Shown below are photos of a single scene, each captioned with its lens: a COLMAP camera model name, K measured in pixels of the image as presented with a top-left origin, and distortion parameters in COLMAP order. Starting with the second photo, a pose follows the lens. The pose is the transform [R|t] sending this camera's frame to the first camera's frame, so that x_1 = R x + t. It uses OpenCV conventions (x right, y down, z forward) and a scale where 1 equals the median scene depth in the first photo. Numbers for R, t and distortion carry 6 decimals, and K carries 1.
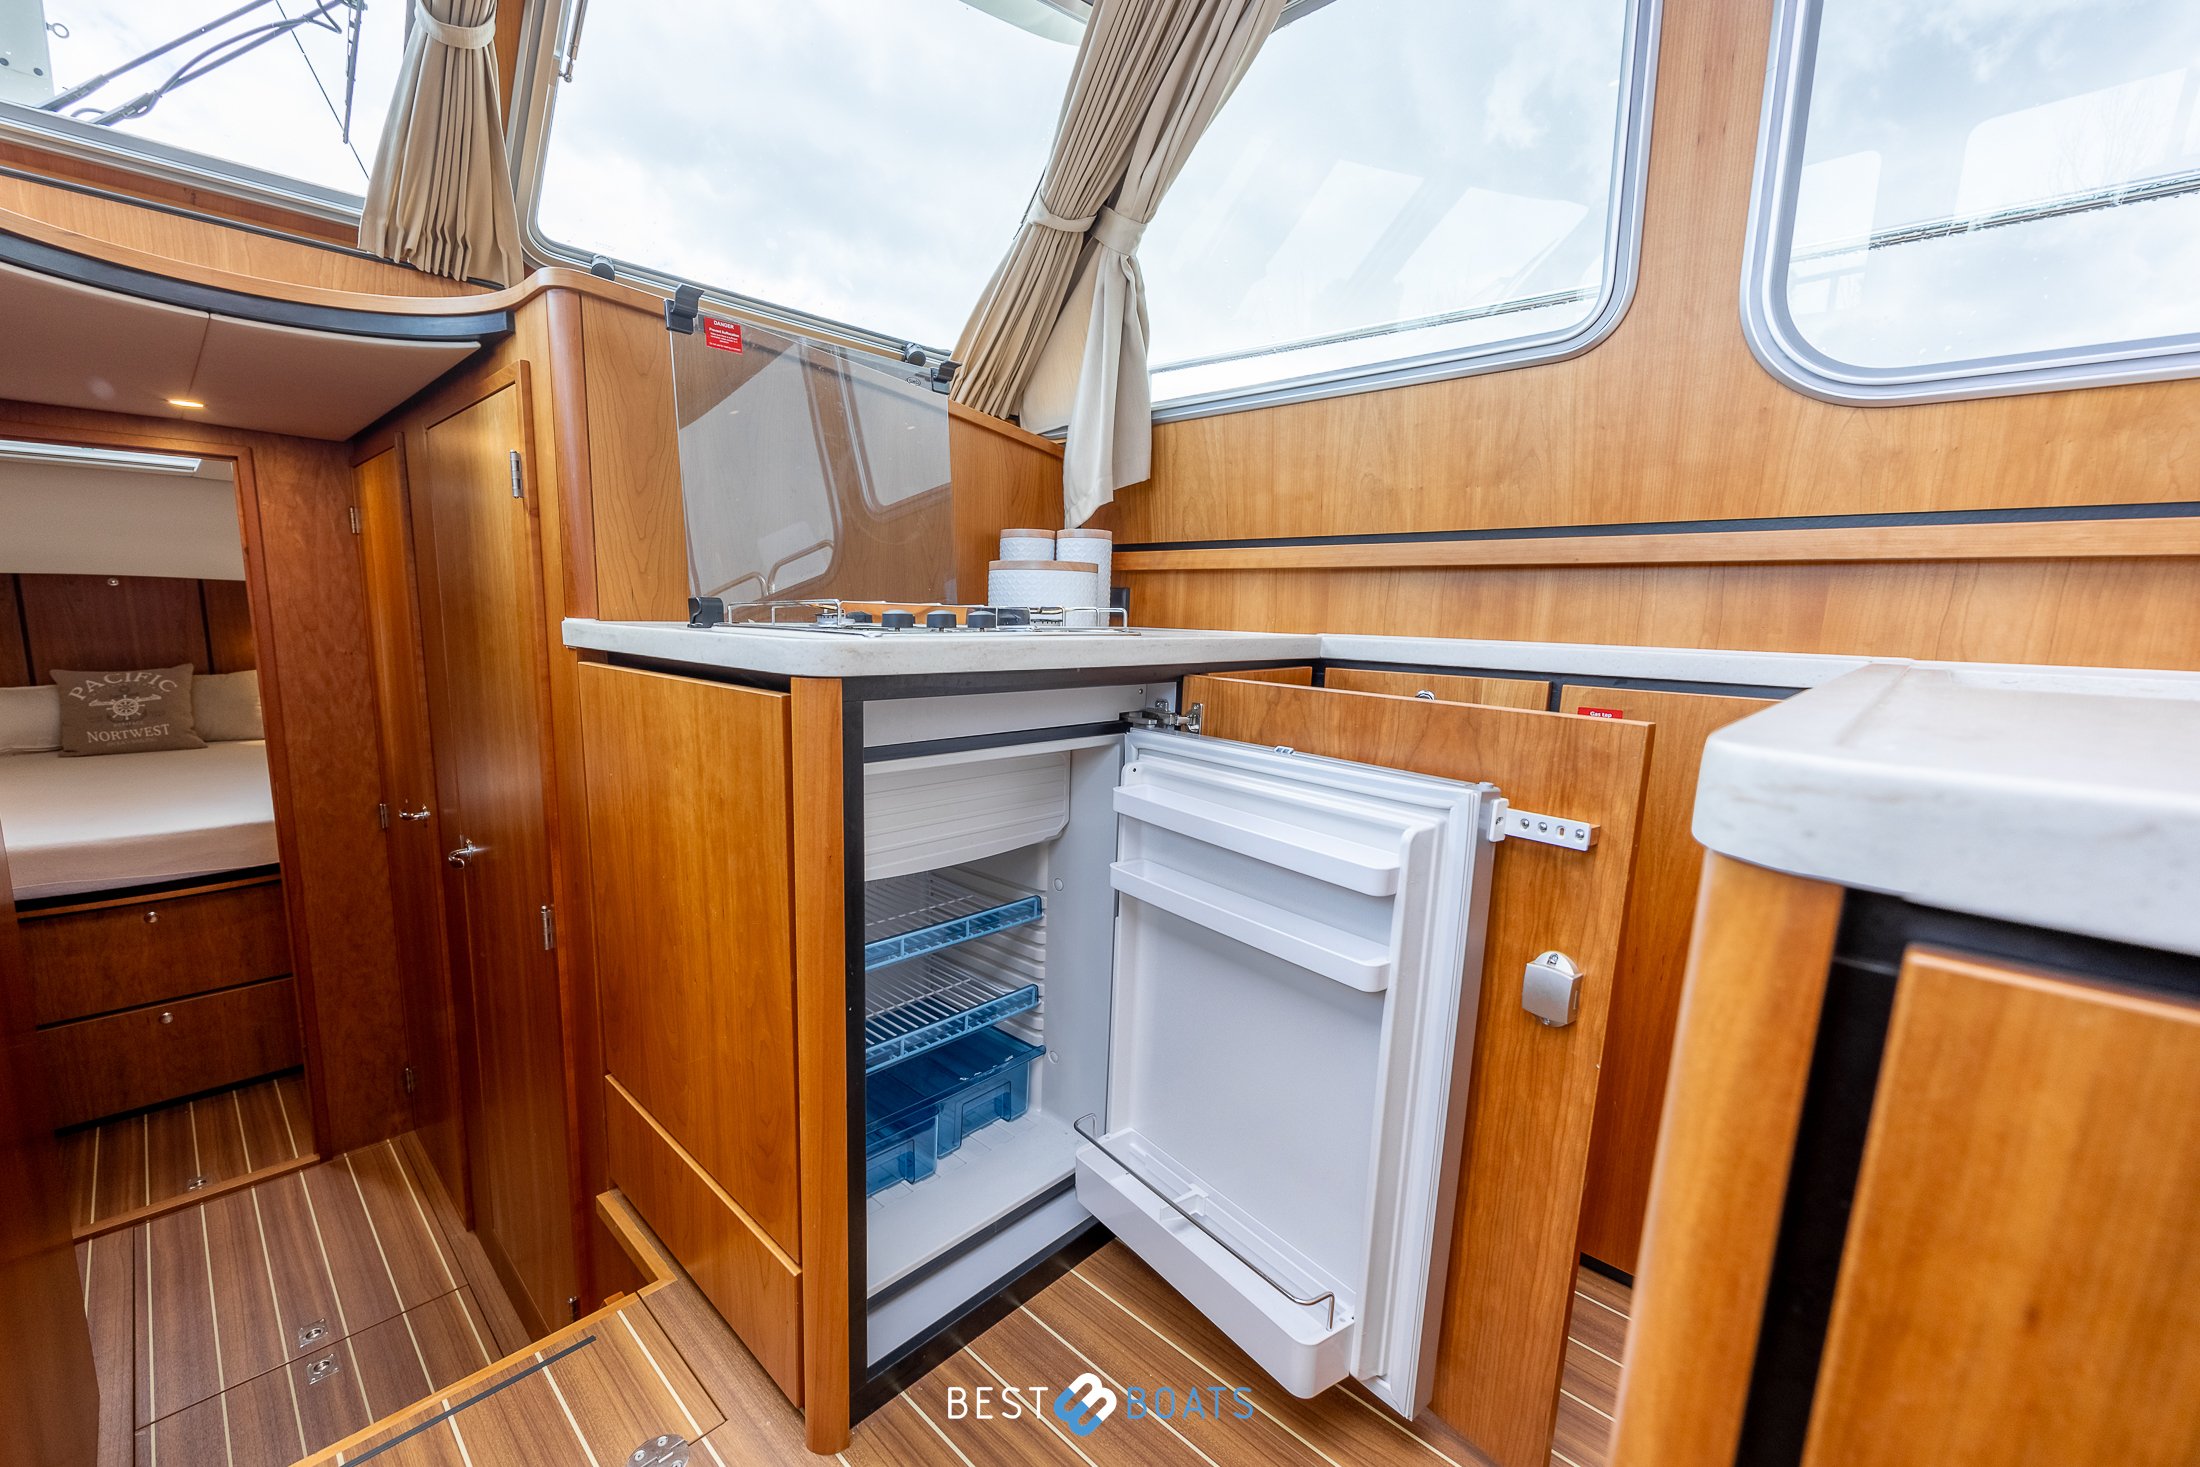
lens RADIAL K [[913.8, 0, 1030.0], [0, 913.8, 754.3], [0, 0, 1]] dist [0.001438, -0.000271]
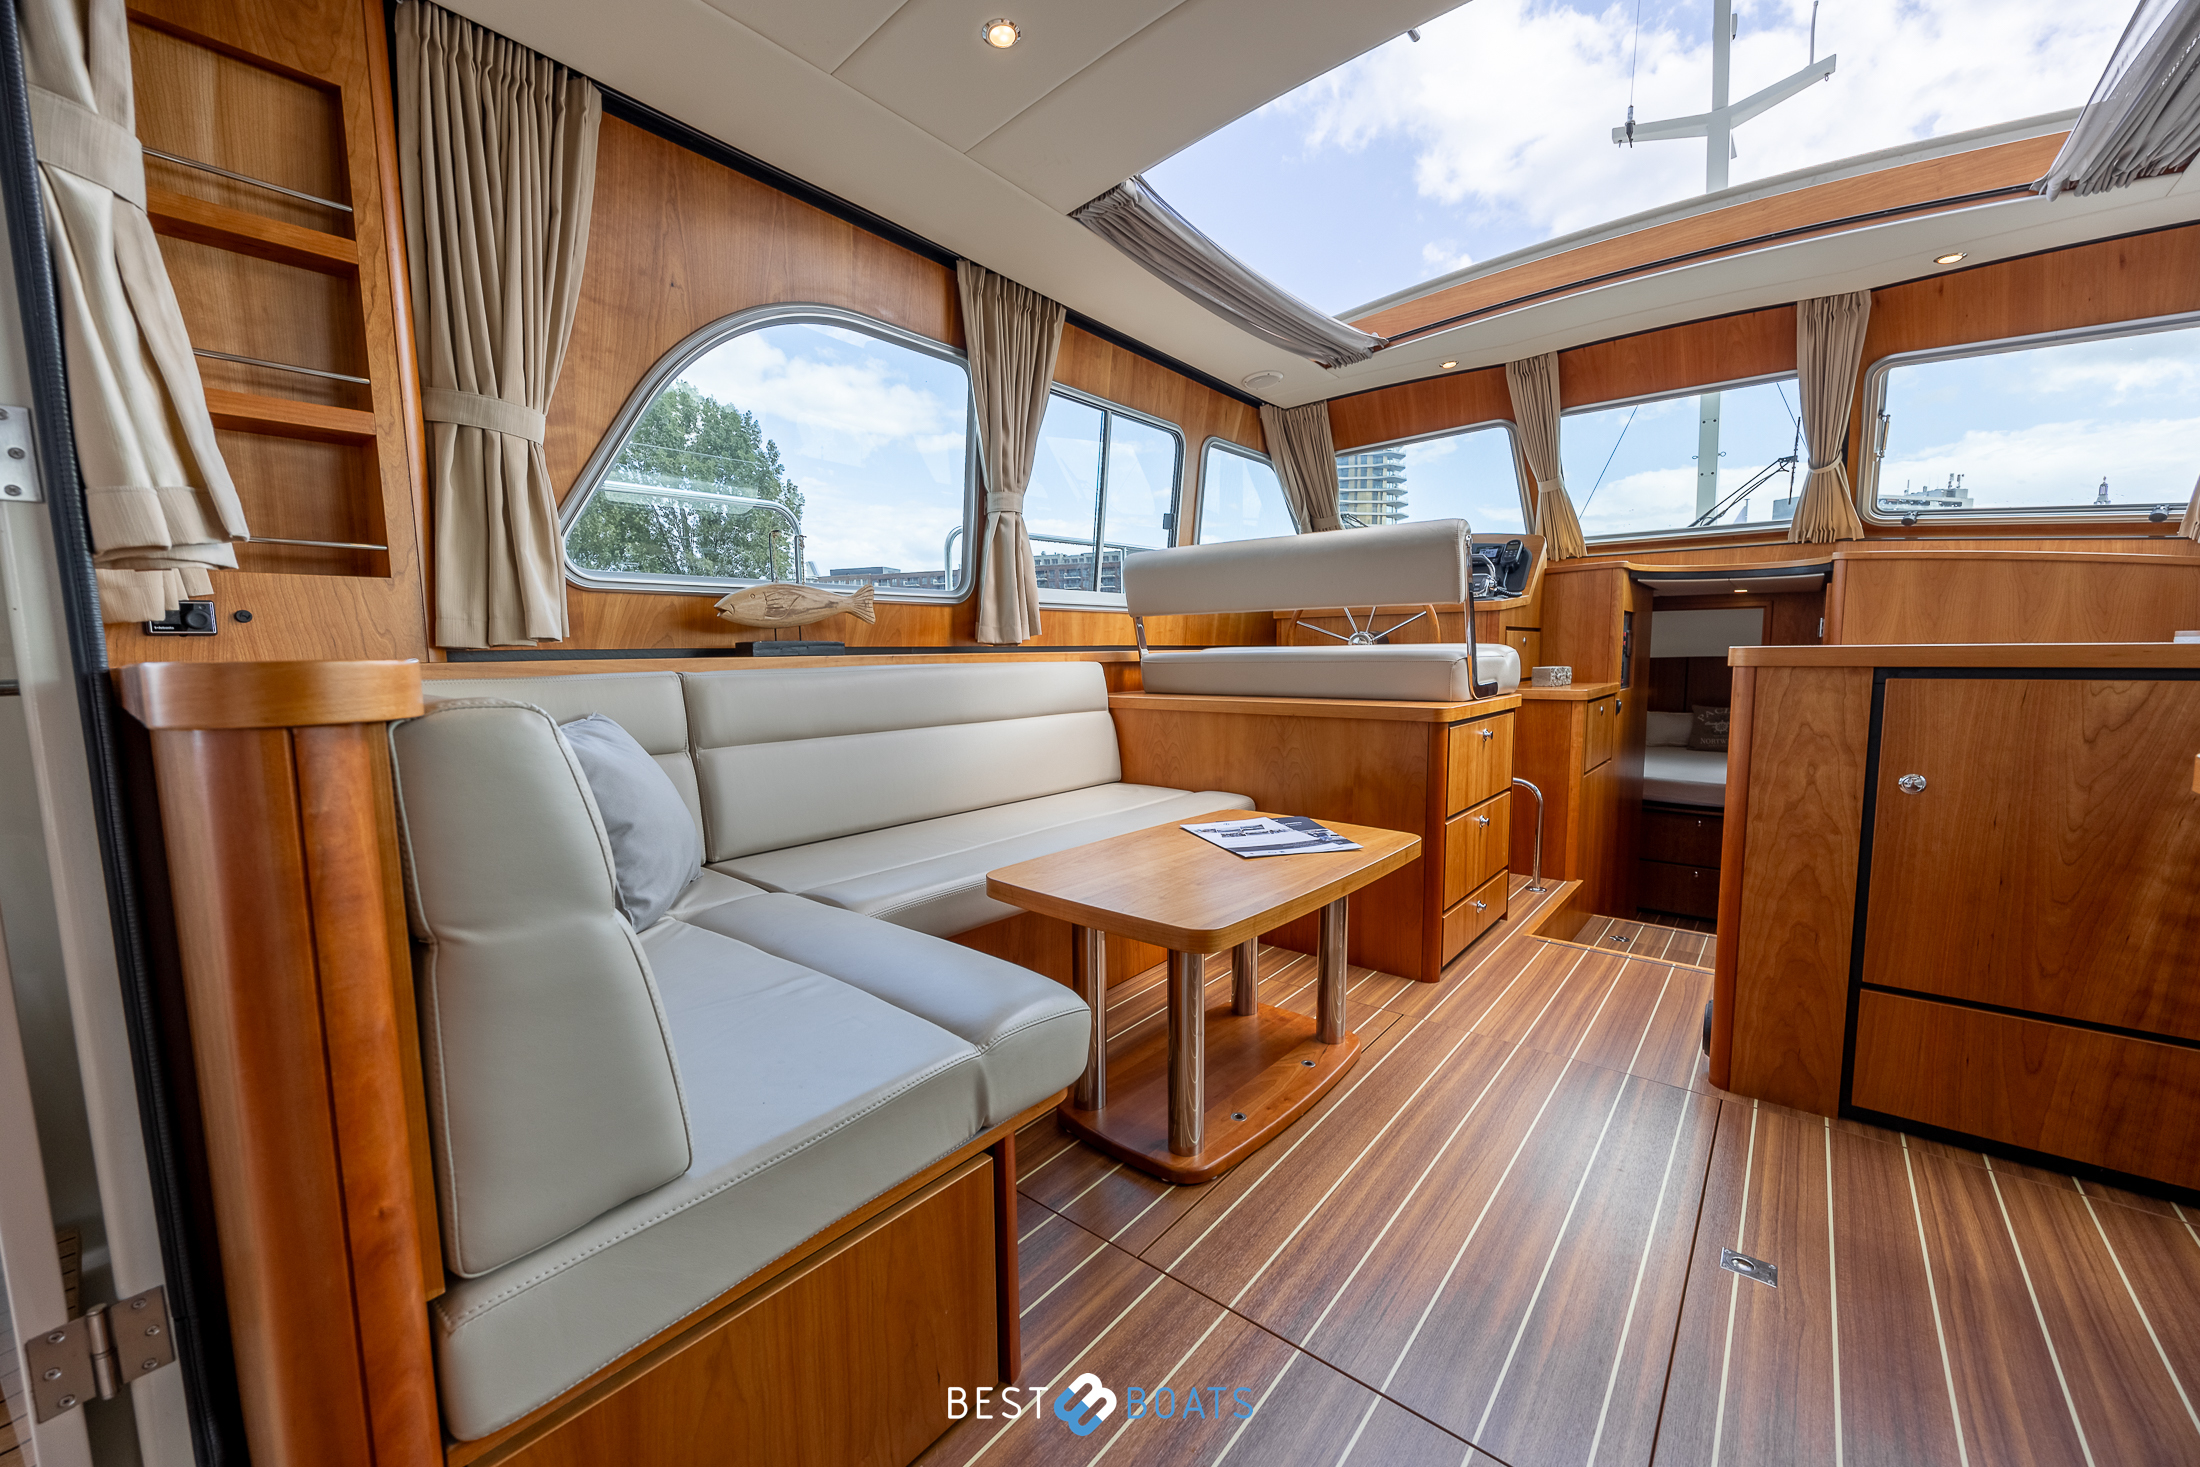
lens RADIAL K [[854.0, 0, 1093.4], [0, 854.0, 741.5], [0, 0, 1]] dist [-0.002075, -0.000022]
pose [[0.106576, 0.082815, -0.990850, 1.568866], [-0.149534, 0.986527, 0.066370, 0.142749], [0.982996, 0.141092, 0.117524, -1.188037]]
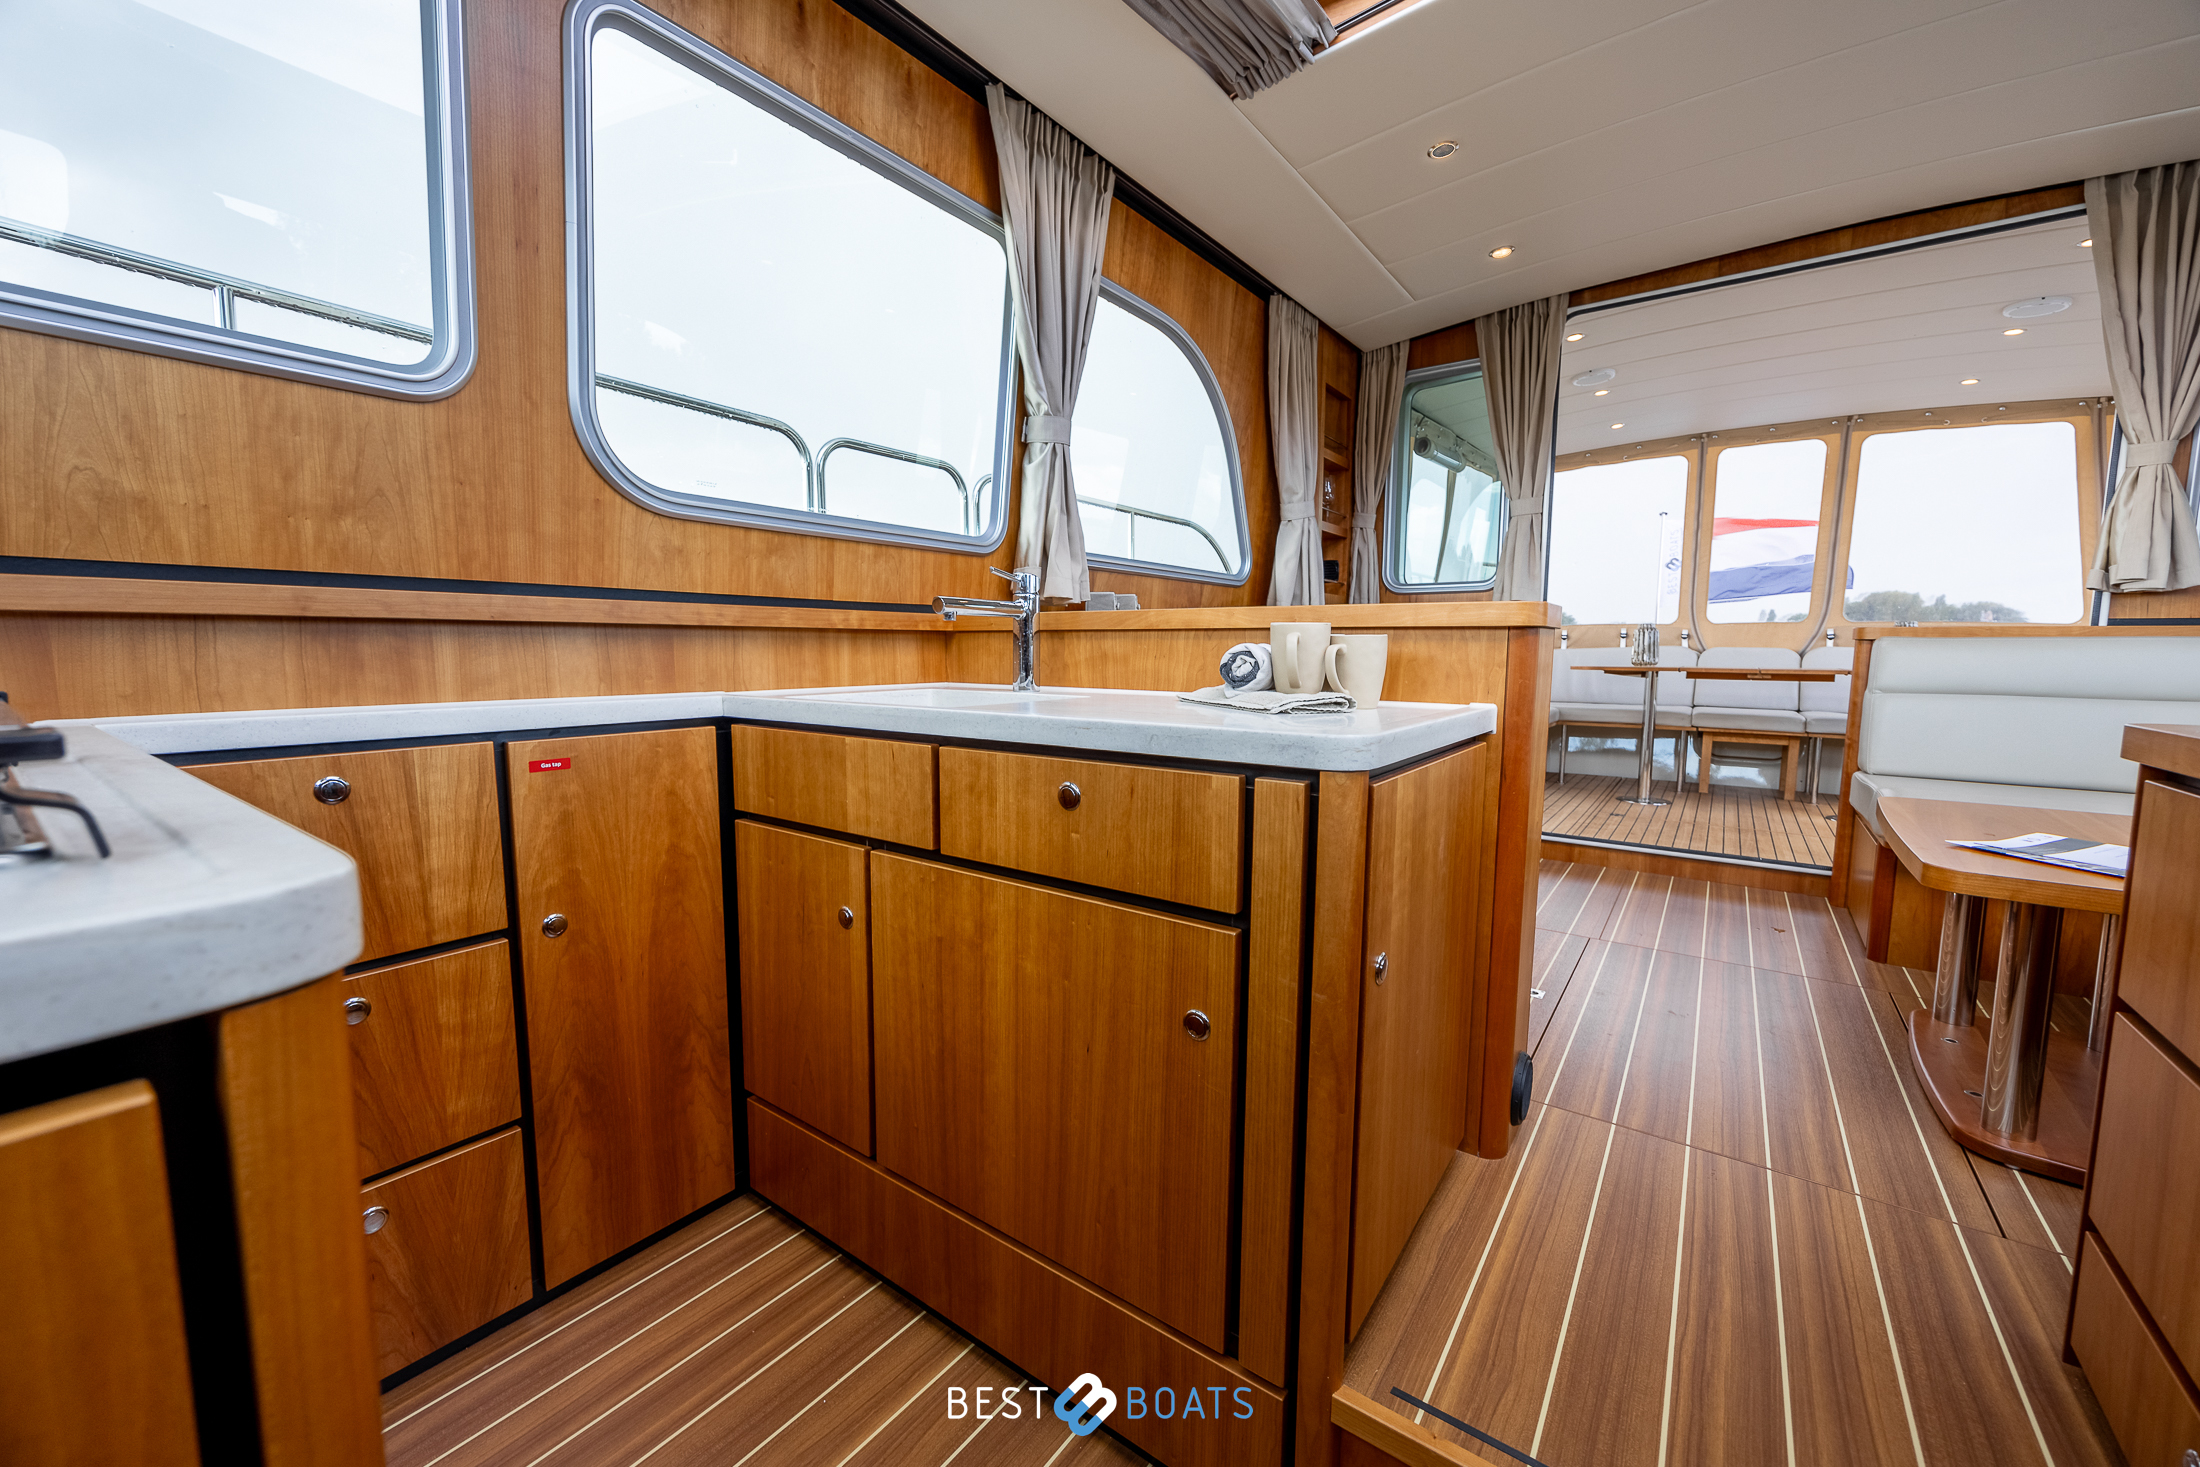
lens RADIAL K [[854.0, 0, 1097.3], [0, 854.0, 726.4], [0, 0, 1]] dist [-0.002075, -0.000022]
pose [[-0.168078, -0.118765, 0.978593, -0.387061], [0.149740, 0.978120, 0.144426, -0.118933], [-0.974335, 0.170809, -0.146616, 0.465699]]
